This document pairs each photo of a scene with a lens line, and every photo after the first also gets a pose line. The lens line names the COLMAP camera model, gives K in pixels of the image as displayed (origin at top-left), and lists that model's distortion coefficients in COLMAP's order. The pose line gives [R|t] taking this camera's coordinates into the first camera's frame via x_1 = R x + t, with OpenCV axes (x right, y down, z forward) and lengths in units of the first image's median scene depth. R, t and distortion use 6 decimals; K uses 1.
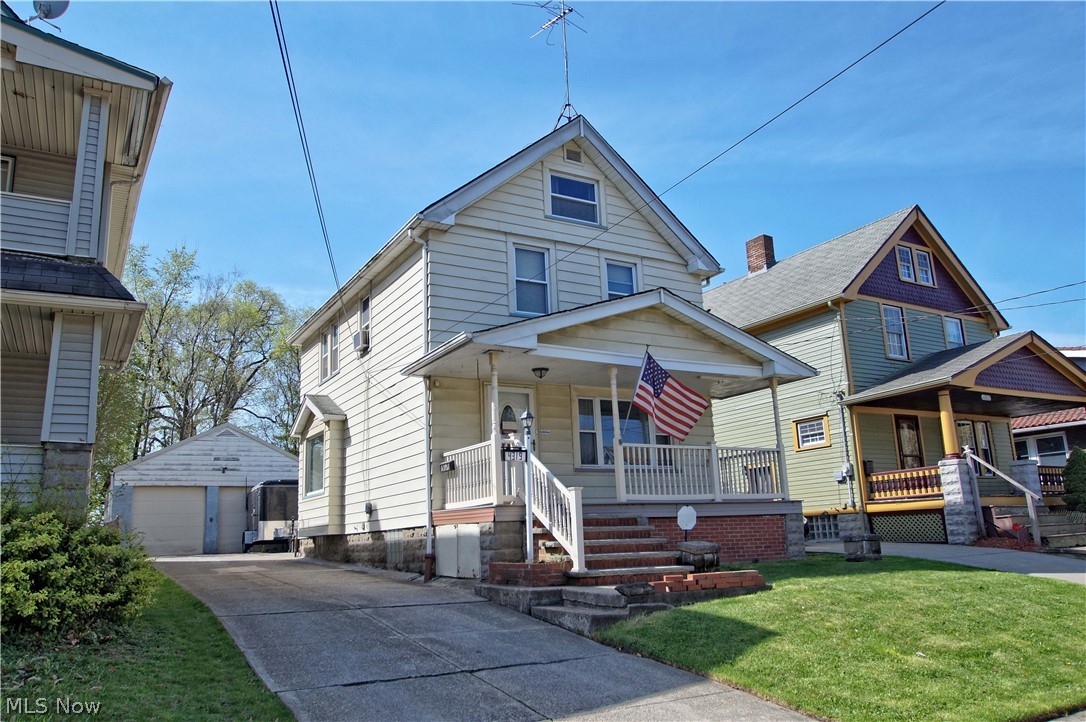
lens RADIAL K [[795.2, 0, 533.2], [0, 795.2, 374.9], [0, 0, 1]] dist [-0.043190, 0.004165]
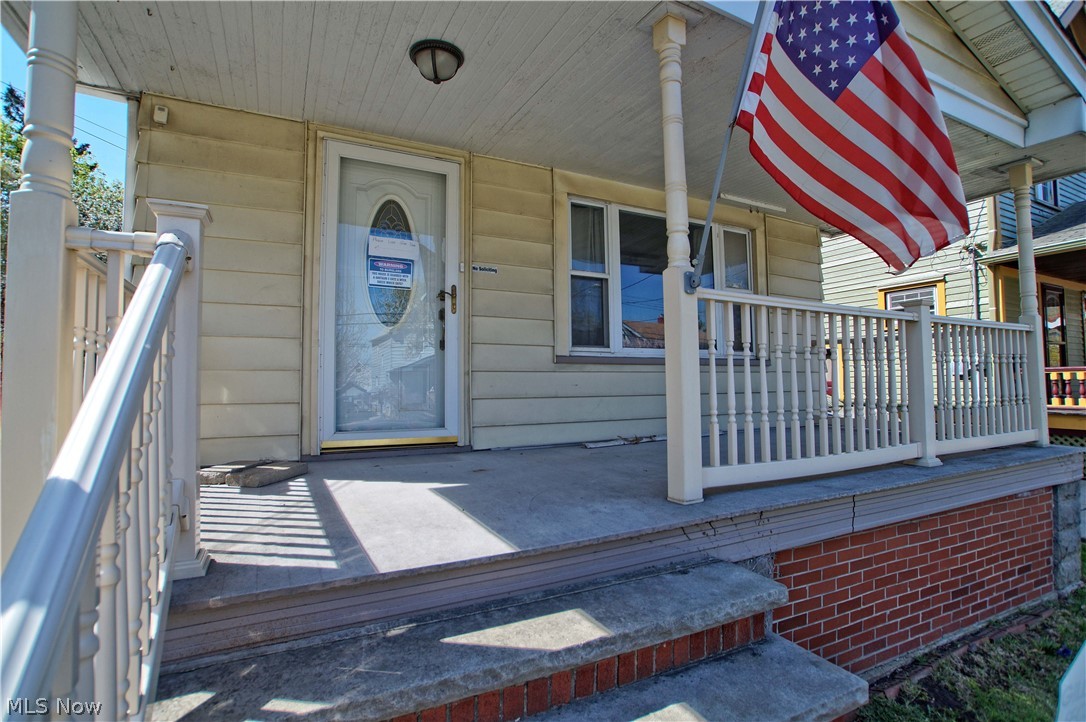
lens RADIAL K [[518.5, 0, 543.0], [0, 518.5, 361.0], [0, 0, 1]] dist [-0.060812, 0.023778]
pose [[0.998242, 0.029548, -0.051373, 0.051932], [-0.020592, 0.985767, 0.166854, 0.062547], [0.055572, -0.165503, 0.984642, 0.617576]]
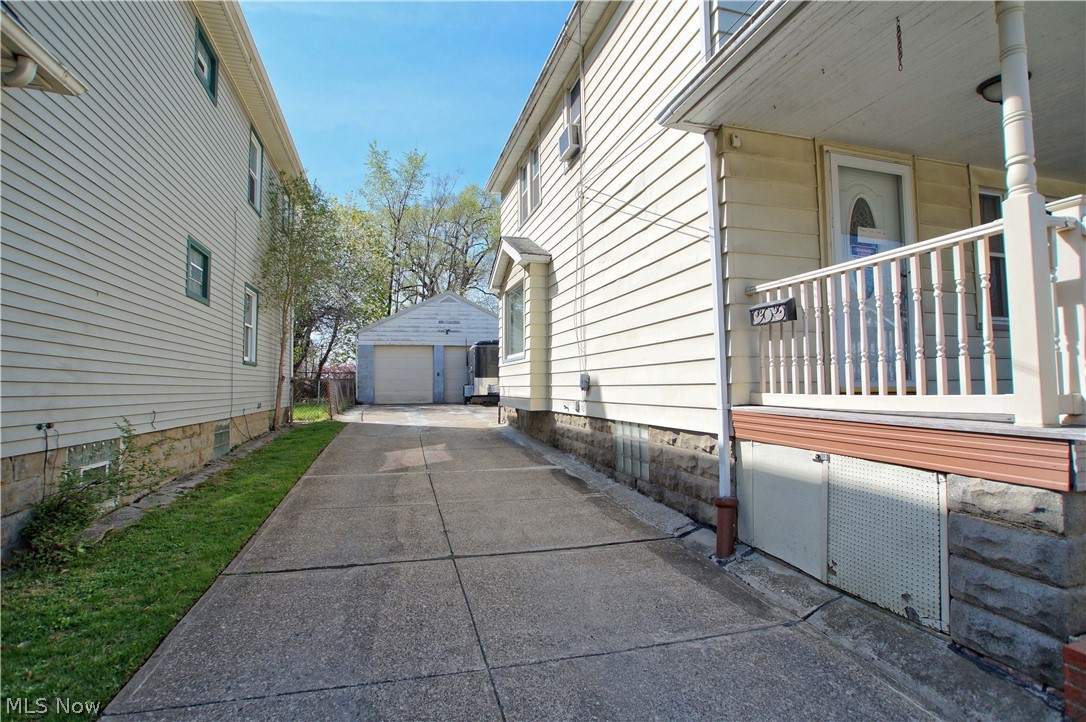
lens RADIAL K [[518.5, 0, 543.0], [0, 518.5, 361.0], [0, 0, 1]] dist [-0.060812, 0.023778]
pose [[0.969903, 0.020400, -0.242636, -0.125435], [0.020659, 0.985997, 0.165481, 0.070162], [0.242614, -0.165513, 0.955900, 0.527648]]
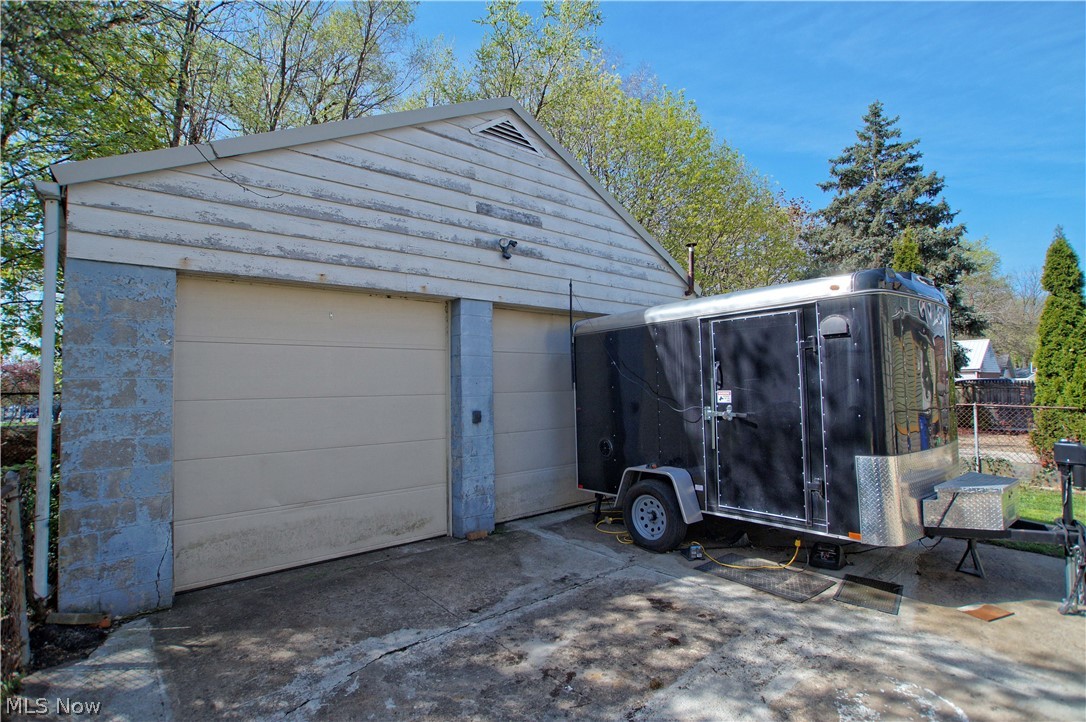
lens RADIAL K [[518.5, 0, 543.0], [0, 518.5, 361.0], [0, 0, 1]] dist [-0.060812, 0.023778]
pose [[0.981611, 0.033981, 0.187845, -0.712233], [-0.063549, 0.986071, 0.153706, 0.225606], [-0.180005, -0.162817, 0.970097, 1.382923]]
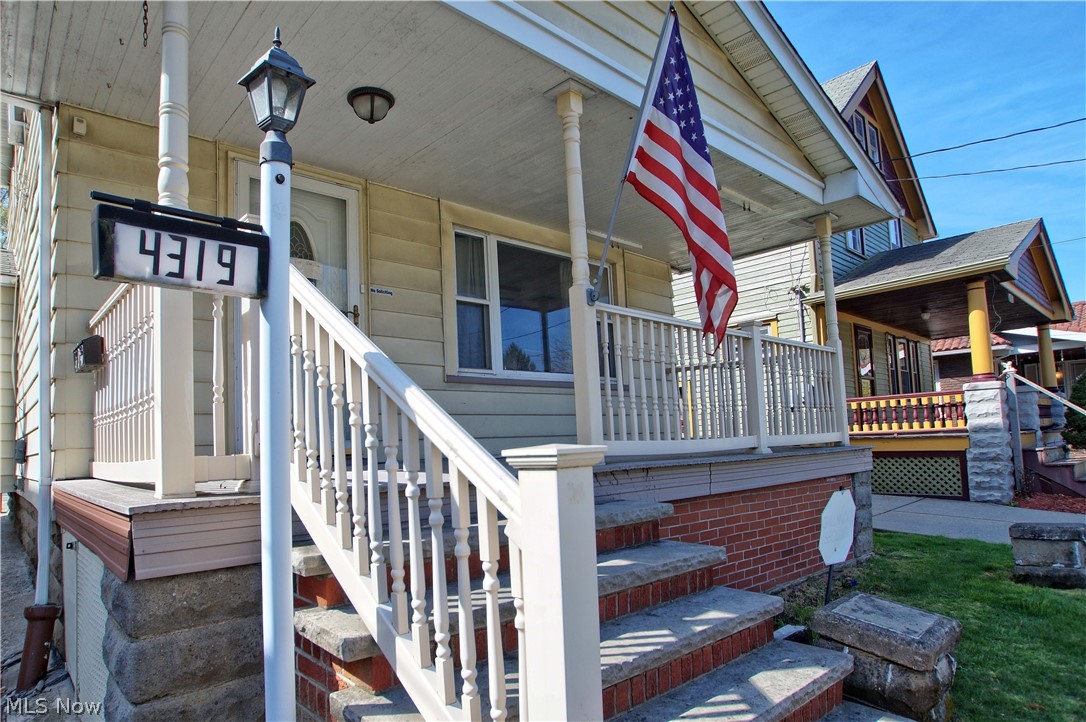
lens RADIAL K [[621.4, 0, 488.8], [0, 621.4, 411.0], [0, 0, 1]] dist [-0.075609, 0.038614]
pose [[0.985356, 0.011972, 0.170090, 0.013016], [-0.036701, 0.989042, 0.142998, 0.073532], [-0.166514, -0.147146, 0.974998, 0.550432]]
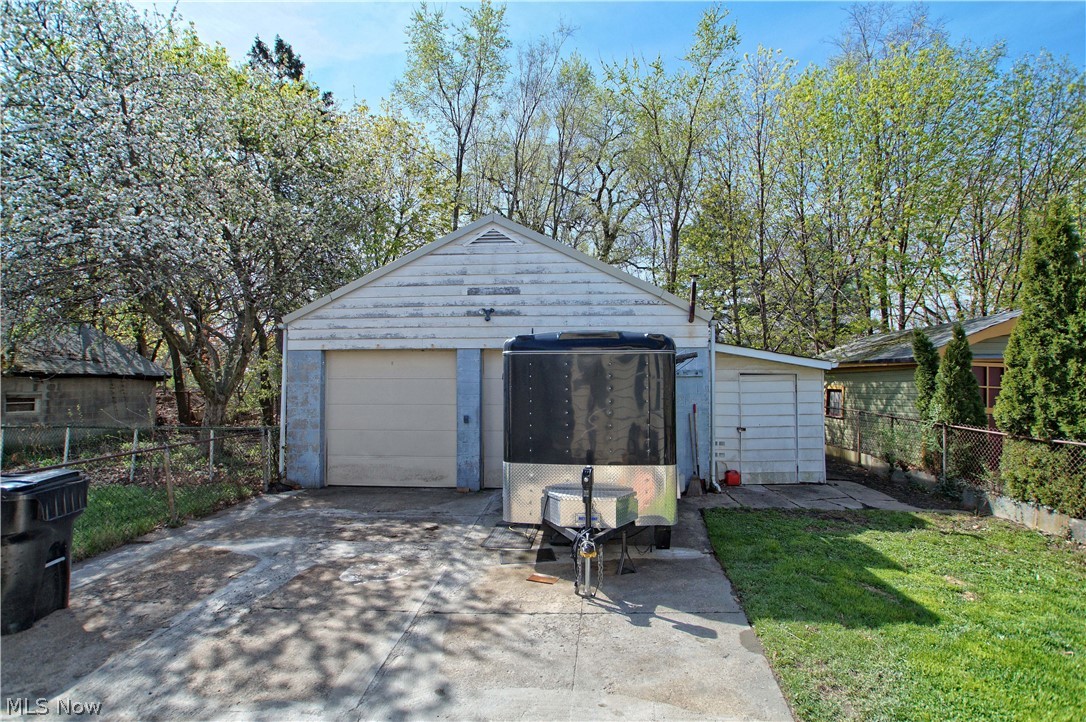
lens RADIAL K [[518.5, 0, 543.0], [0, 518.5, 361.0], [0, 0, 1]] dist [-0.060812, 0.023778]
pose [[0.841440, 0.017369, -0.540071, -0.342932], [0.079369, 0.984670, 0.155326, 0.176799], [0.534489, -0.173563, 0.827162, 1.309235]]
